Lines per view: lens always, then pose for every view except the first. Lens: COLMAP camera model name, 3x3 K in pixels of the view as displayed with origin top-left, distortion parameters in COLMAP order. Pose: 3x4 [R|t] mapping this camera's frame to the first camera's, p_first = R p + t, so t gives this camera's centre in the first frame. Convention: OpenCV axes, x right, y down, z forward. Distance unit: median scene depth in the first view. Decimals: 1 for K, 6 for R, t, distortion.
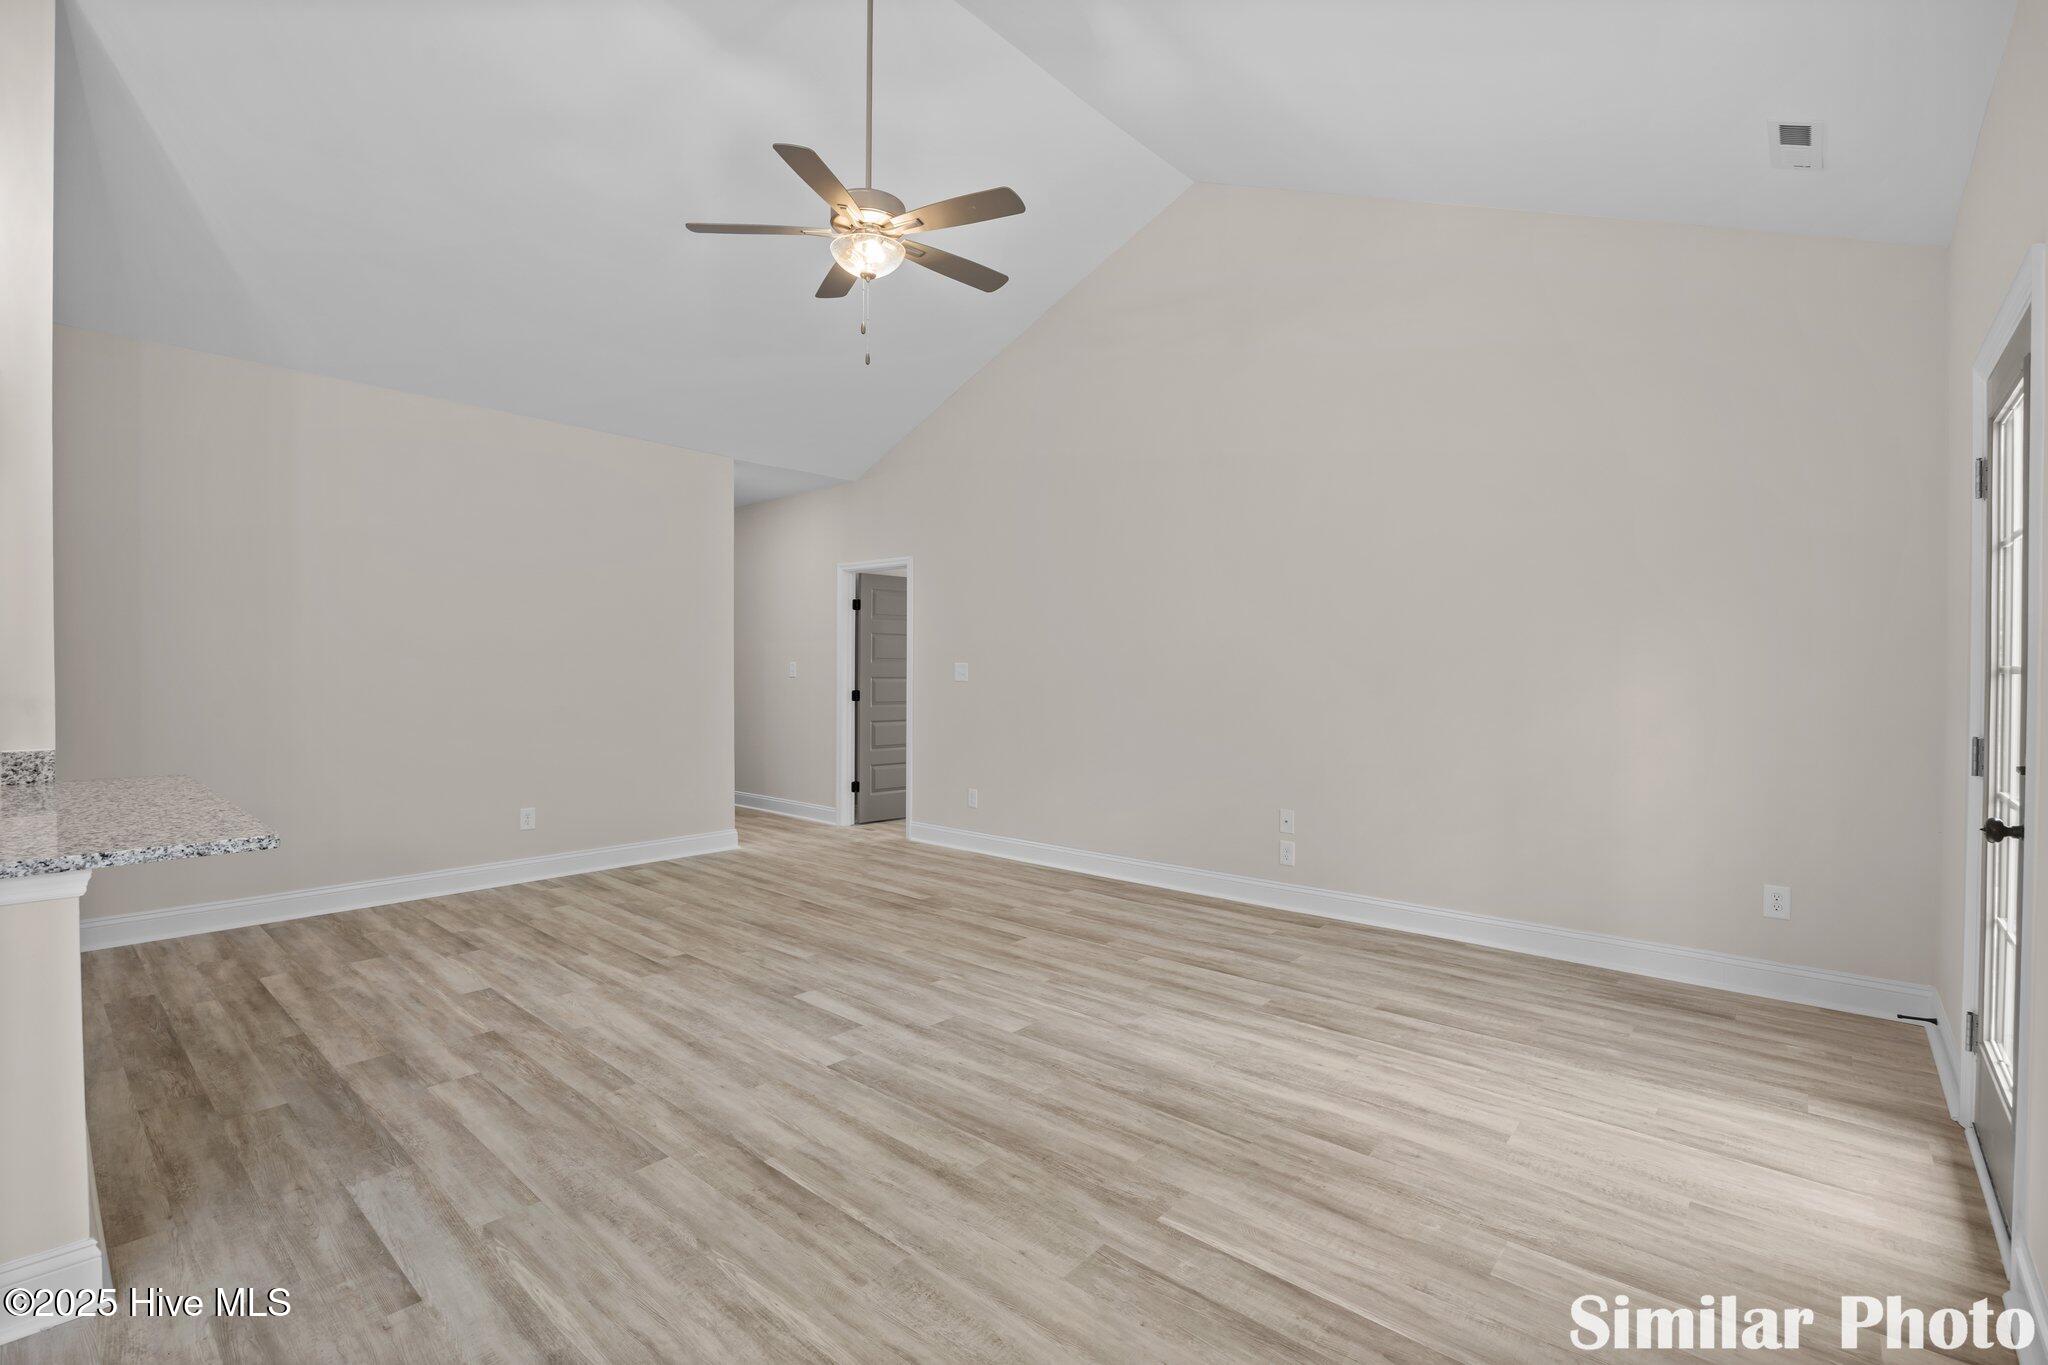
lens RADIAL K [[858.6, 0, 1024.0], [0, 858.6, 682.5], [0, 0, 1]] dist [-0.009245, 0.000048]
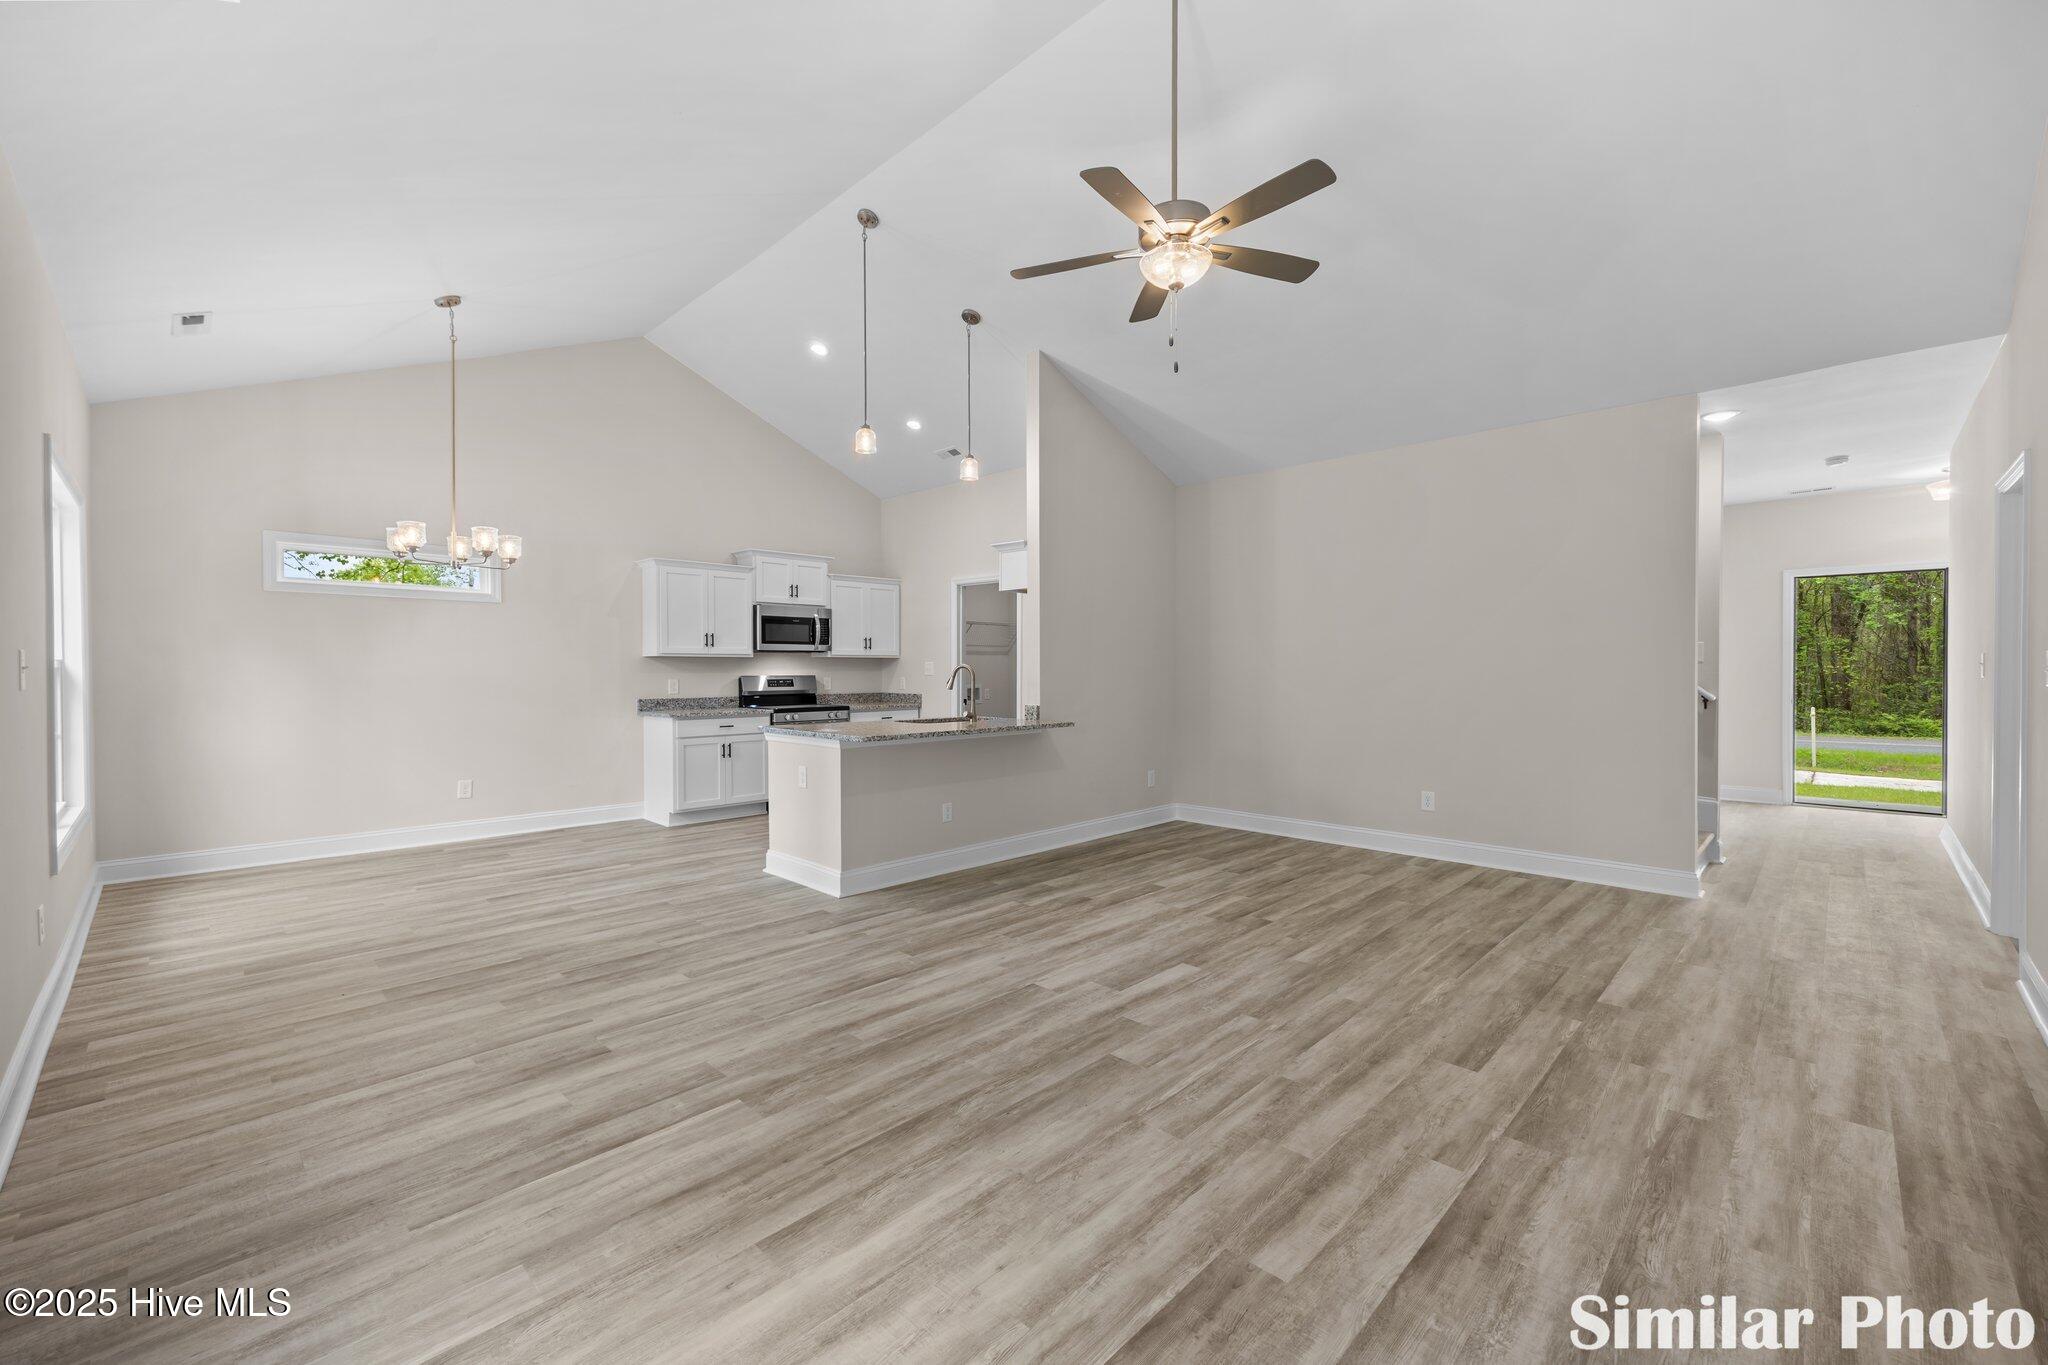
lens RADIAL K [[818.8, 0, 1023.3], [0, 818.8, 671.5], [0, 0, 1]] dist [0.009830, -0.000240]
pose [[-0.021165, 0.000549, -0.999776, 0.862776], [-0.011056, 0.999939, 0.000783, 0.001895], [0.999715, 0.011071, -0.021158, 0.923247]]
